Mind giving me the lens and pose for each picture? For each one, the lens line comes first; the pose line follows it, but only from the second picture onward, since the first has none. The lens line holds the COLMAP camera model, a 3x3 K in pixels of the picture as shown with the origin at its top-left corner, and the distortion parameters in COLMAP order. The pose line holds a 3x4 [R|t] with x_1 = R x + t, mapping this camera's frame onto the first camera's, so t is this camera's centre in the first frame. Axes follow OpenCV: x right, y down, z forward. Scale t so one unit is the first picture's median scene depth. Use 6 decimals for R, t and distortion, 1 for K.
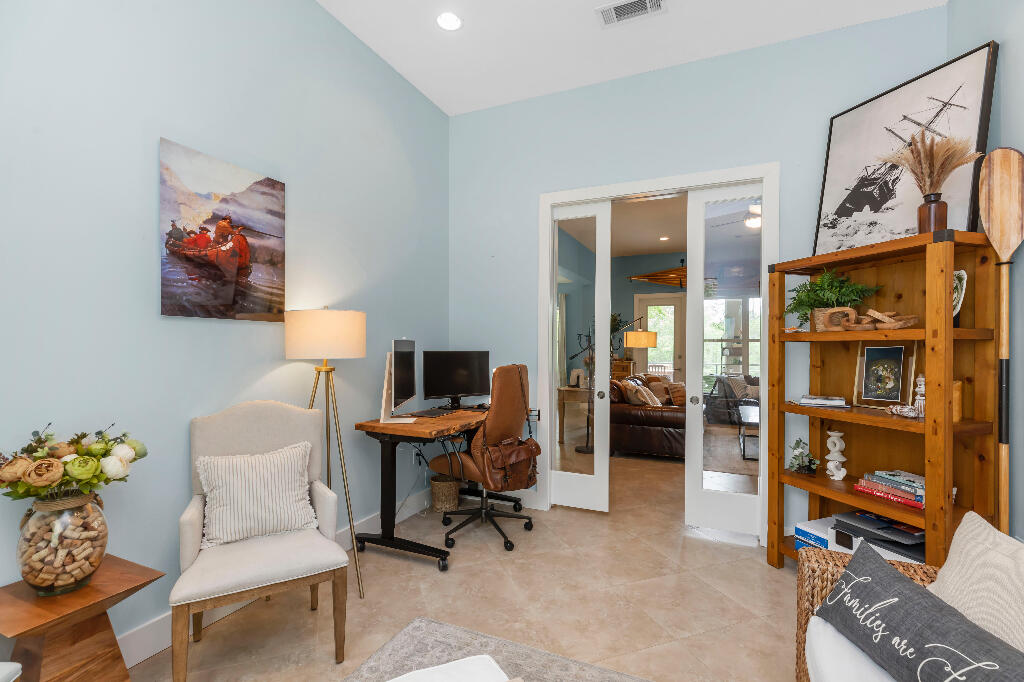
lens RADIAL K [[462.9, 0, 511.9], [0, 462.9, 347.7], [0, 0, 1]] dist [-0.000739, -0.000985]
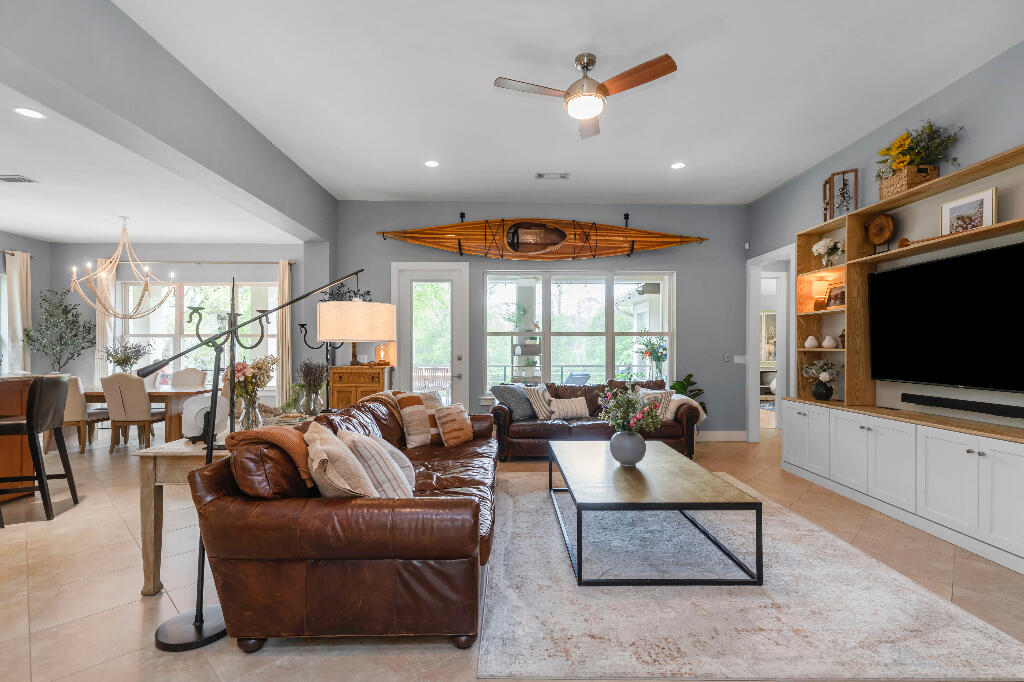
lens RADIAL K [[465.4, 0, 519.9], [0, 465.4, 344.0], [0, 0, 1]] dist [0.002735, -0.000799]
pose [[0.892413, -0.001817, 0.451217, 0.134178], [0.003658, 0.999988, -0.003208, 0.001770], [-0.451206, 0.004514, 0.892409, 0.345480]]
